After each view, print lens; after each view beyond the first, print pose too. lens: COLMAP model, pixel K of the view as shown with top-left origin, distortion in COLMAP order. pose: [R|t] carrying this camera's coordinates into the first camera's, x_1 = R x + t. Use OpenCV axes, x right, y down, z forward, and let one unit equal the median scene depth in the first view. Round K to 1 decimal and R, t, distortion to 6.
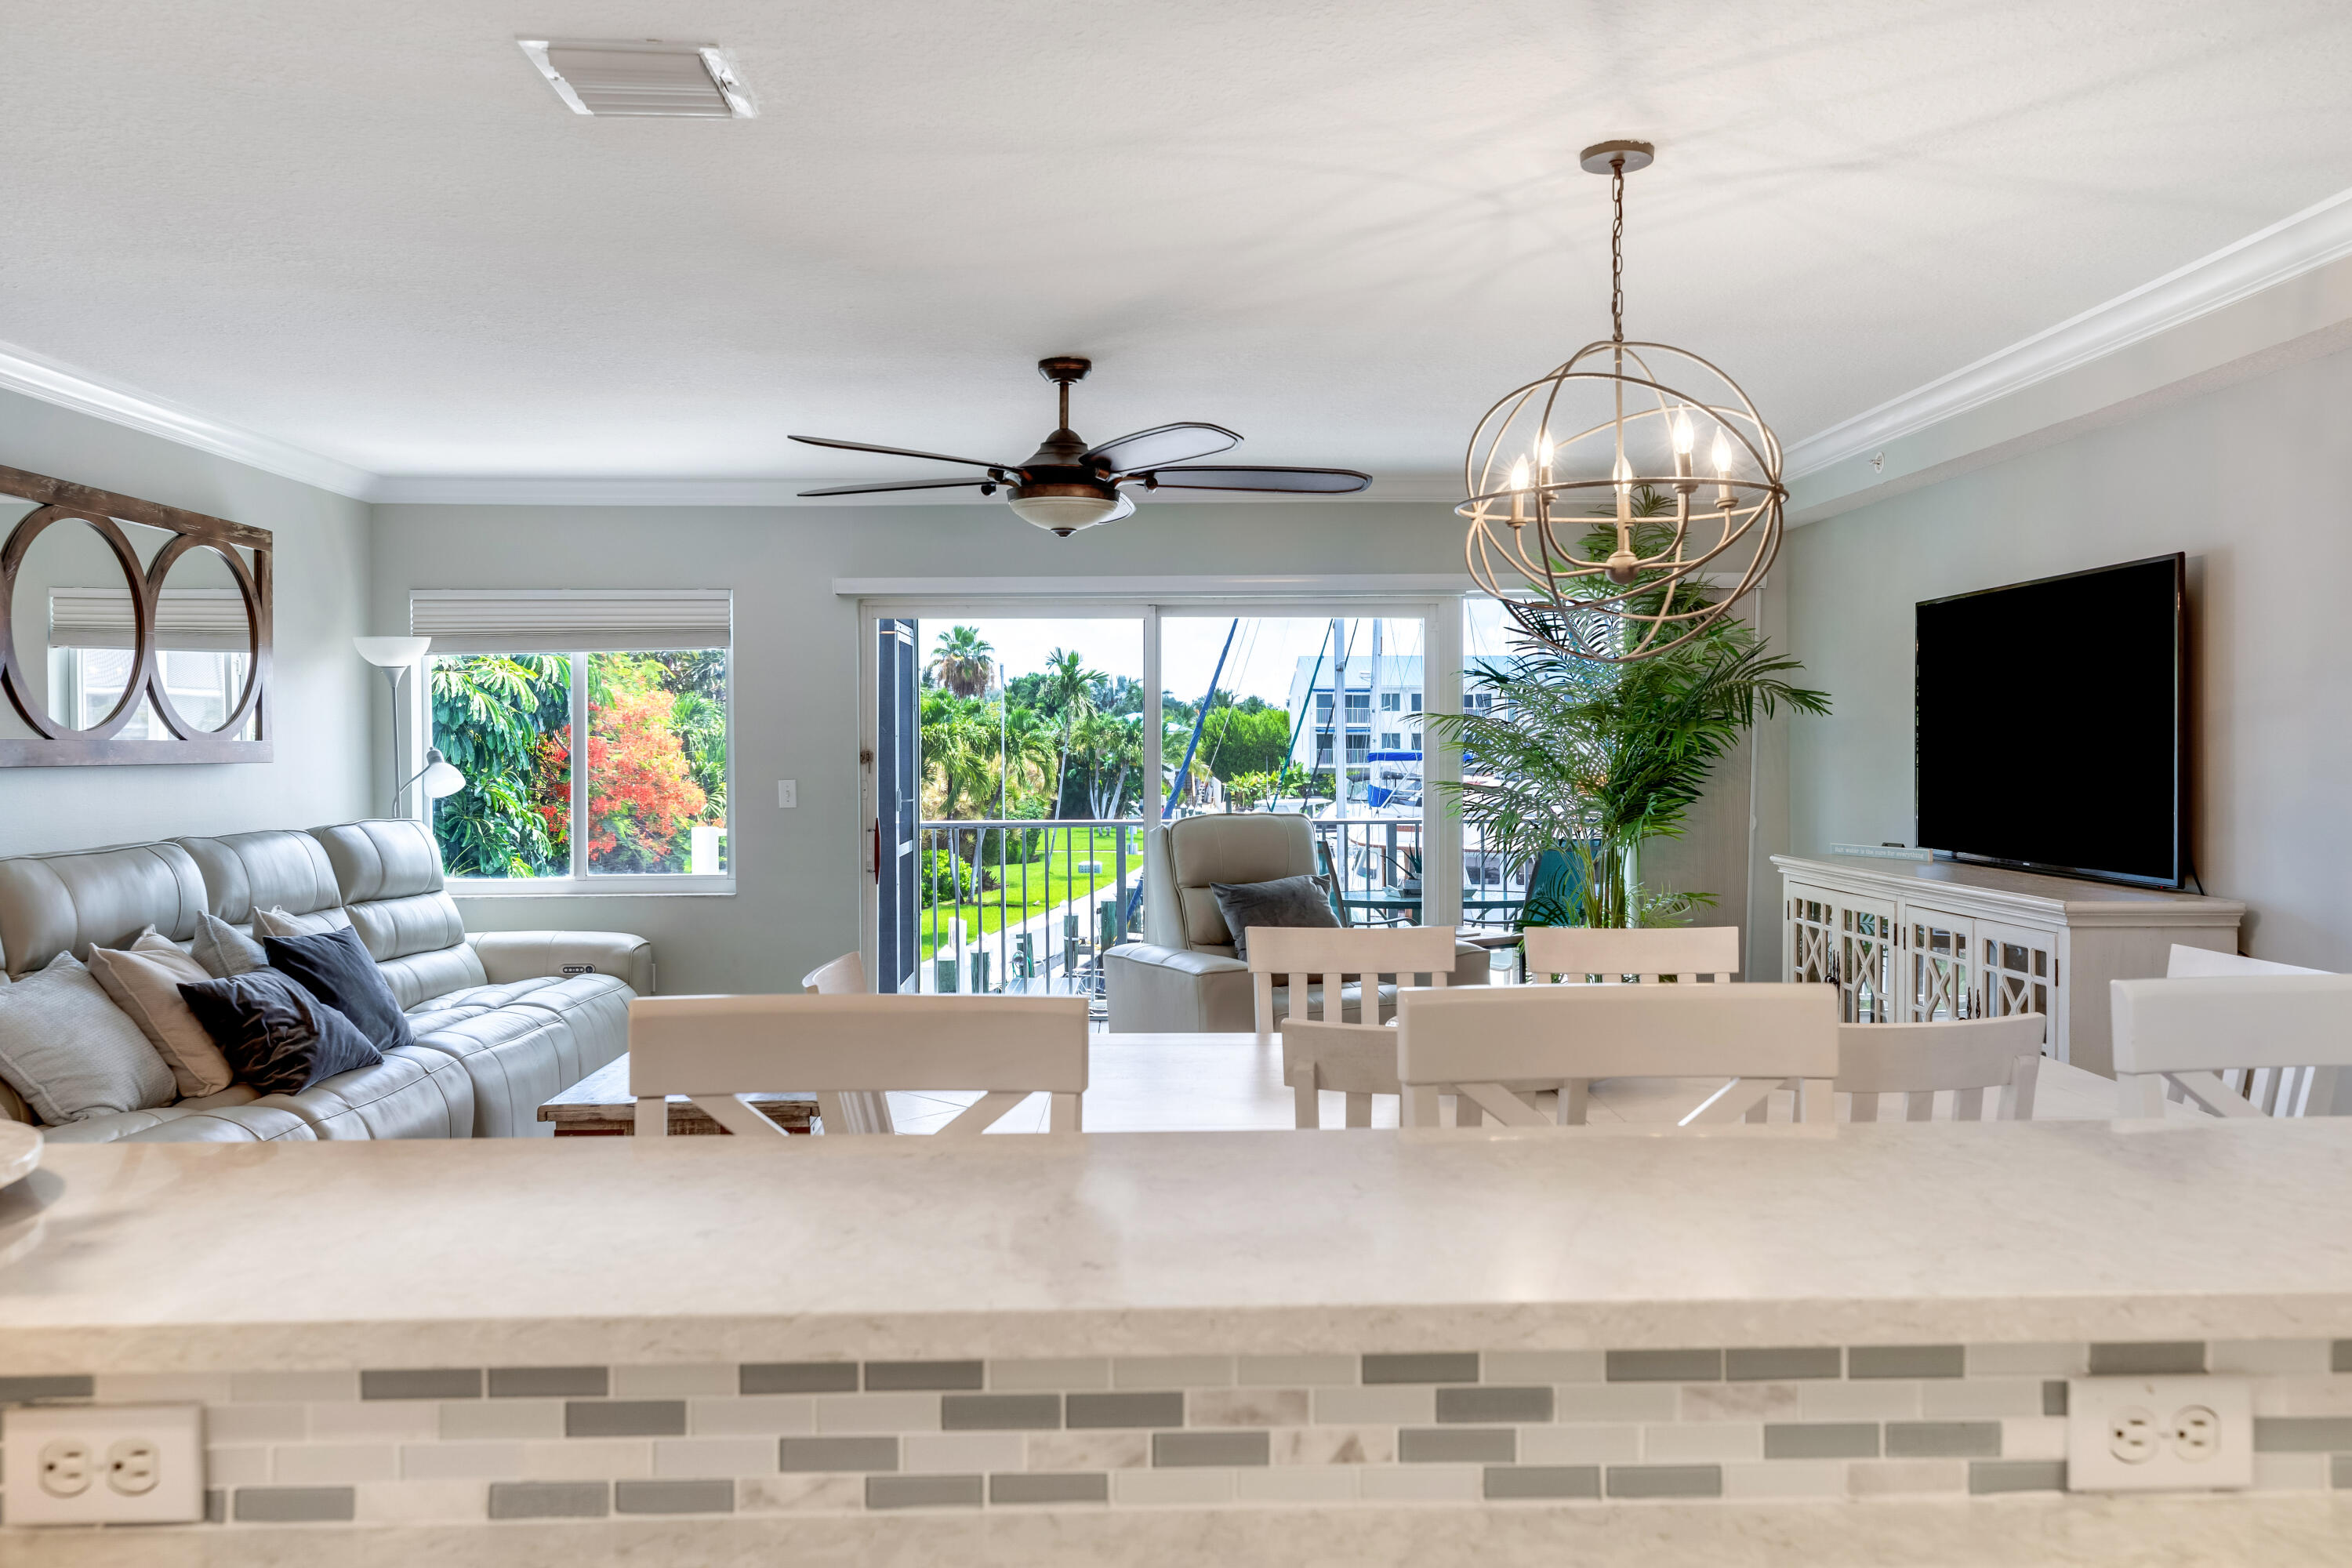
lens RADIAL K [[1719.9, 0, 1126.7], [0, 1719.9, 771.3], [0, 0, 1]] dist [0.004780, -0.005409]
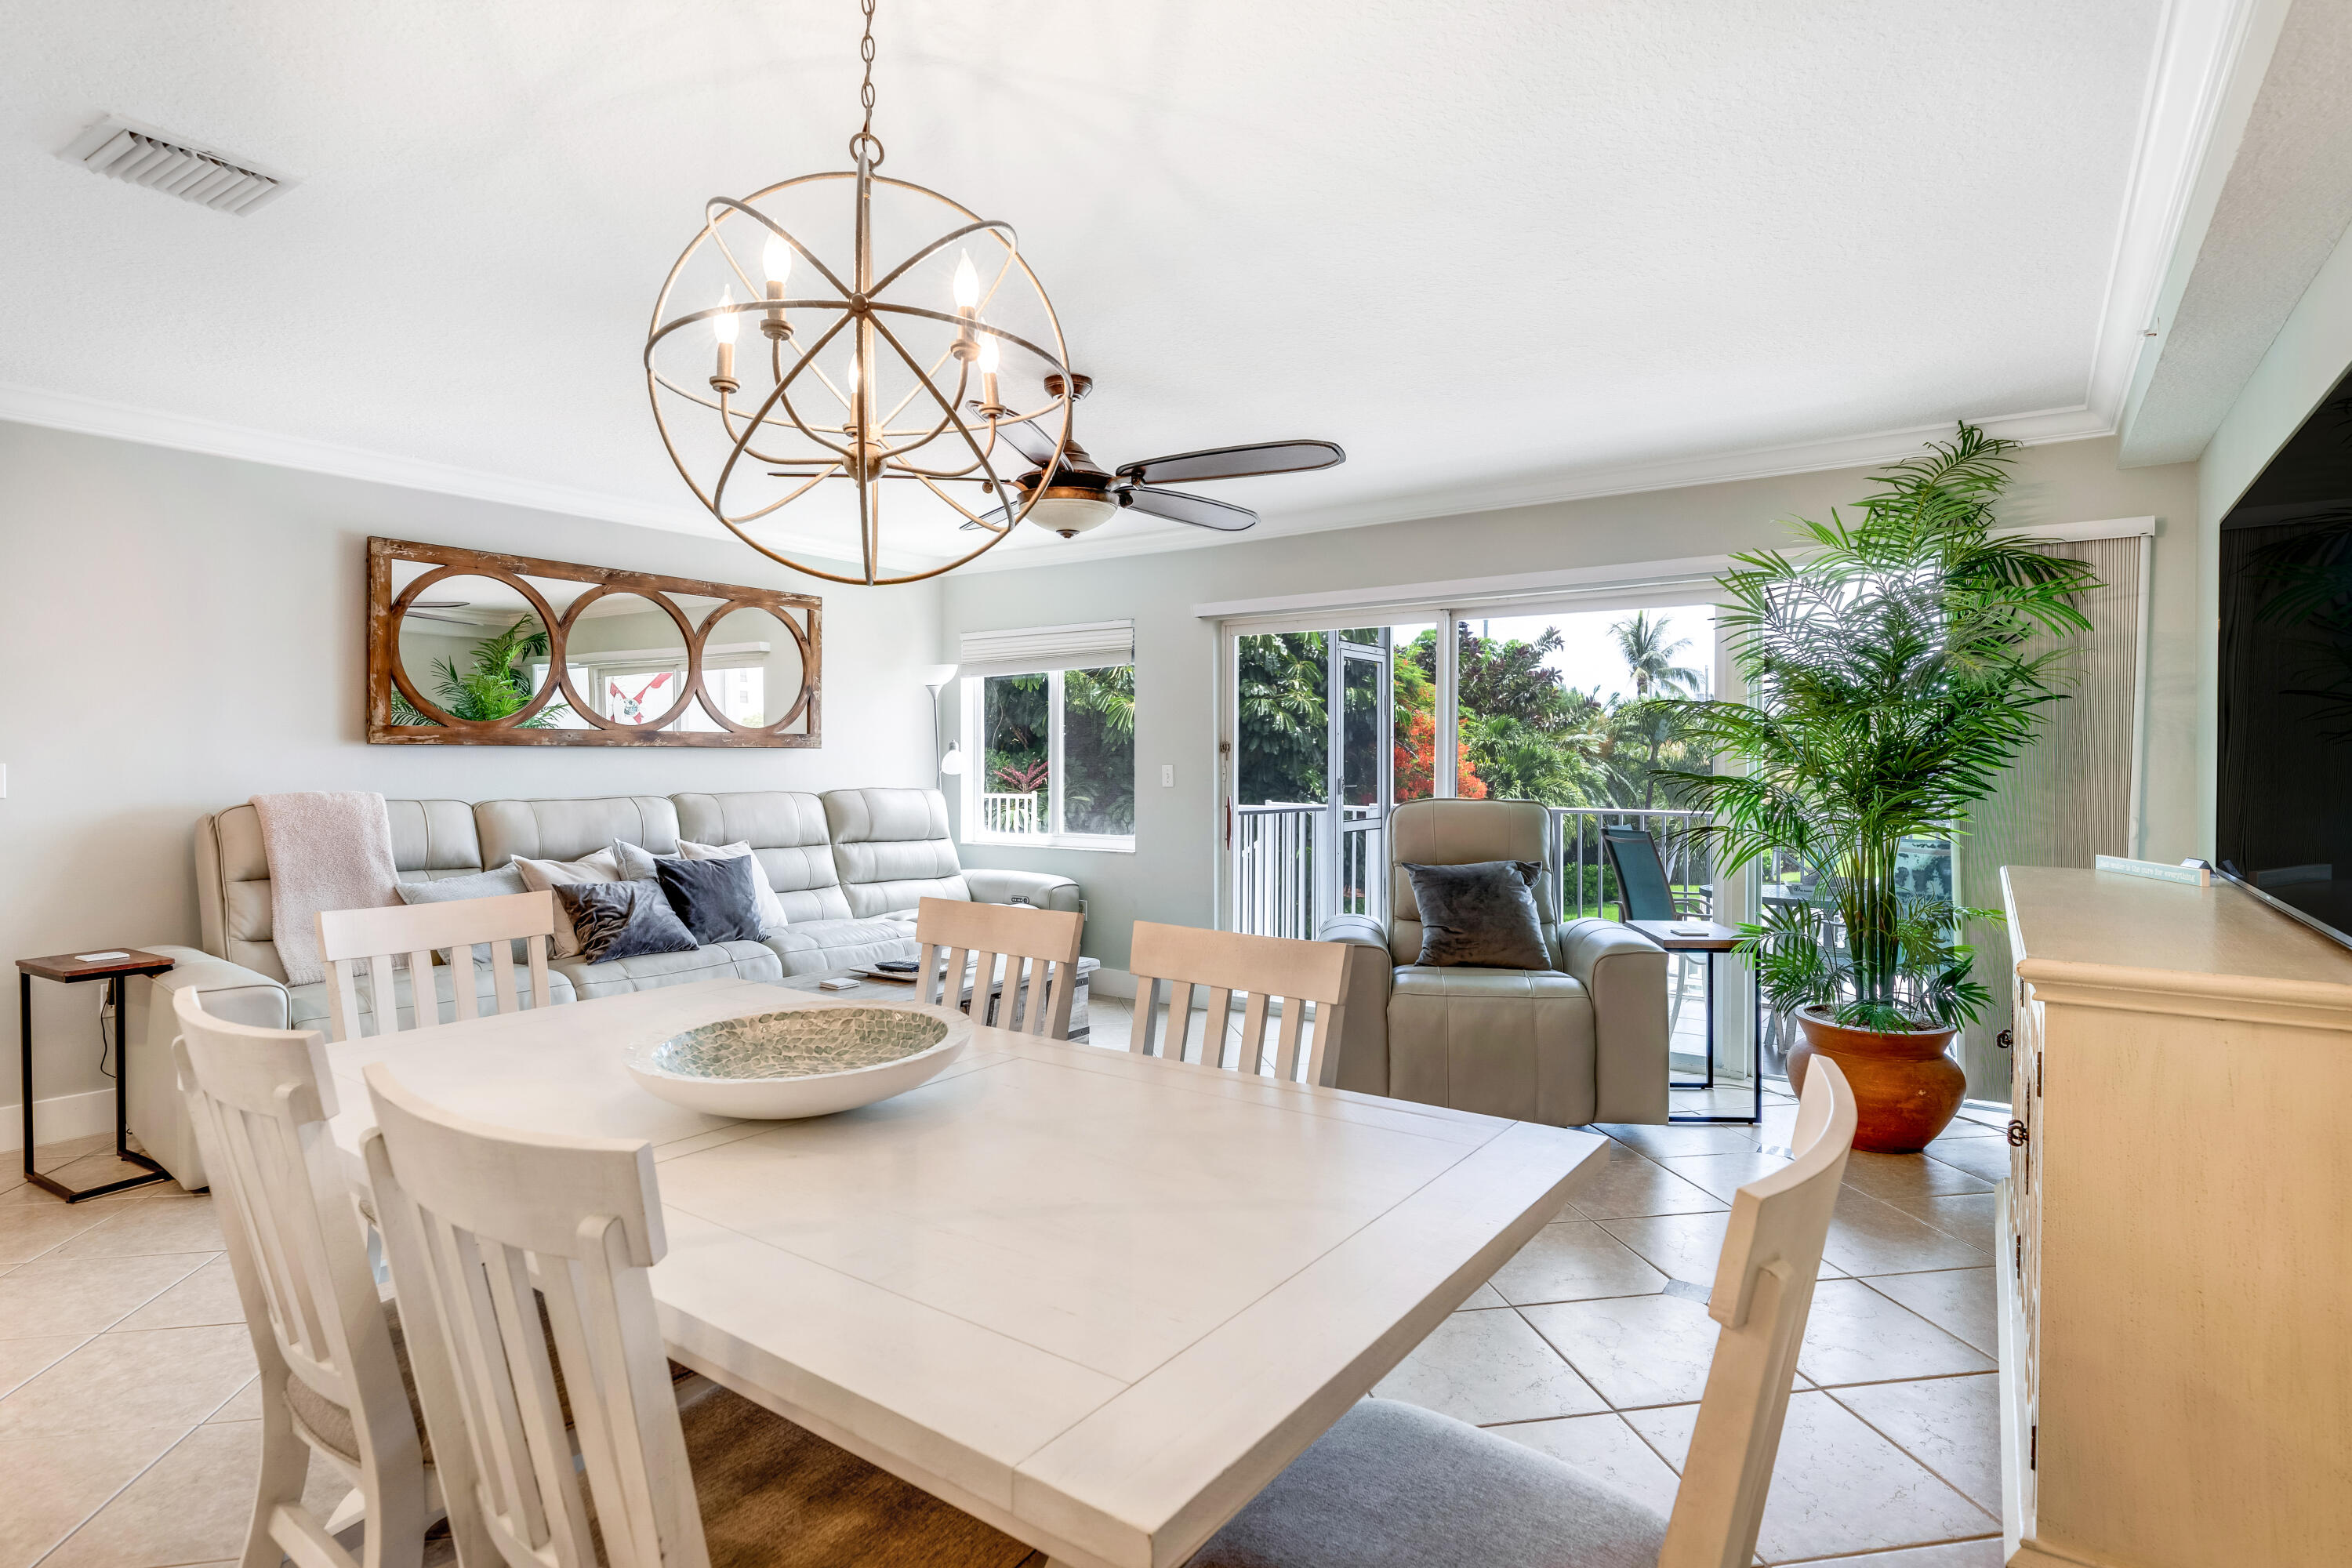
lens RADIAL K [[1147.0, 0, 1135.9], [0, 1147.0, 770.0], [0, 0, 1]] dist [0.000271, -0.000351]
pose [[0.792989, 0.013527, -0.609086, 0.539617], [-0.014679, 0.999887, 0.003096, 0.011464], [0.609059, 0.006486, 0.793099, 0.547627]]
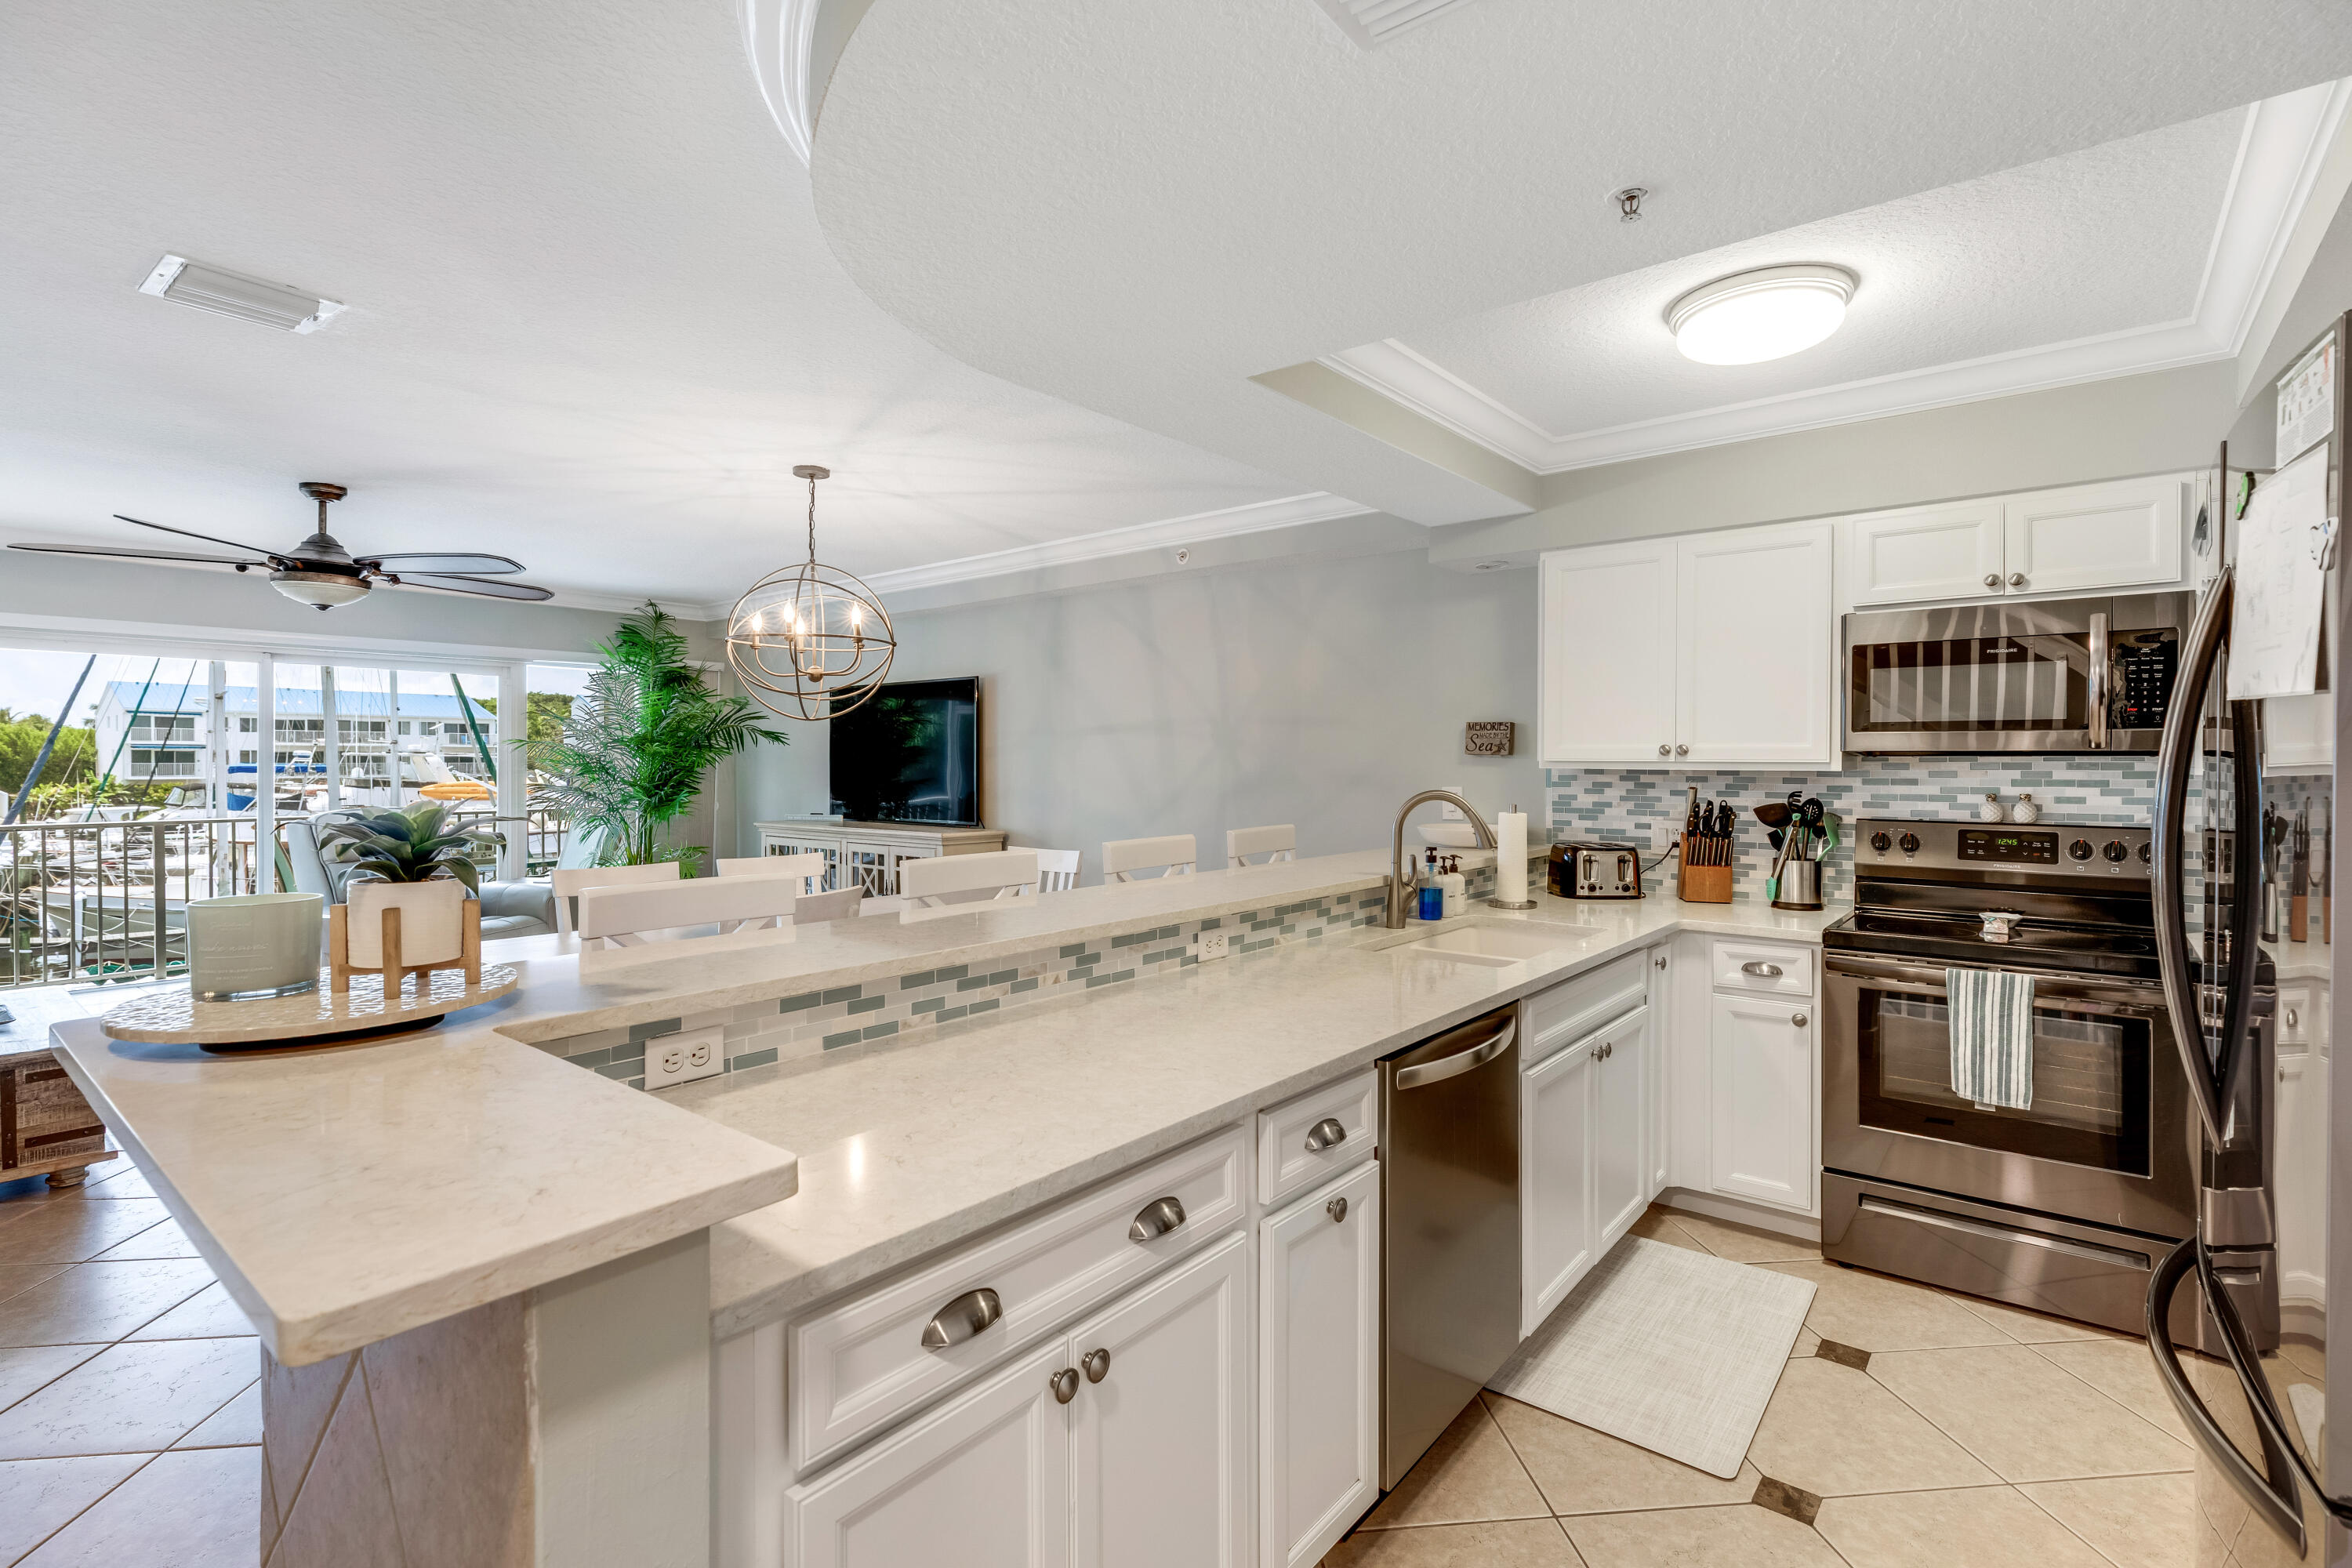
lens RADIAL K [[1147.0, 0, 1135.9], [0, 1147.0, 770.0], [0, 0, 1]] dist [0.000271, -0.000351]
pose [[0.663486, -0.000857, 0.748188, -0.362087], [0.007063, 0.999962, -0.005118, 0.003966], [-0.748155, 0.008680, 0.663467, -0.141159]]
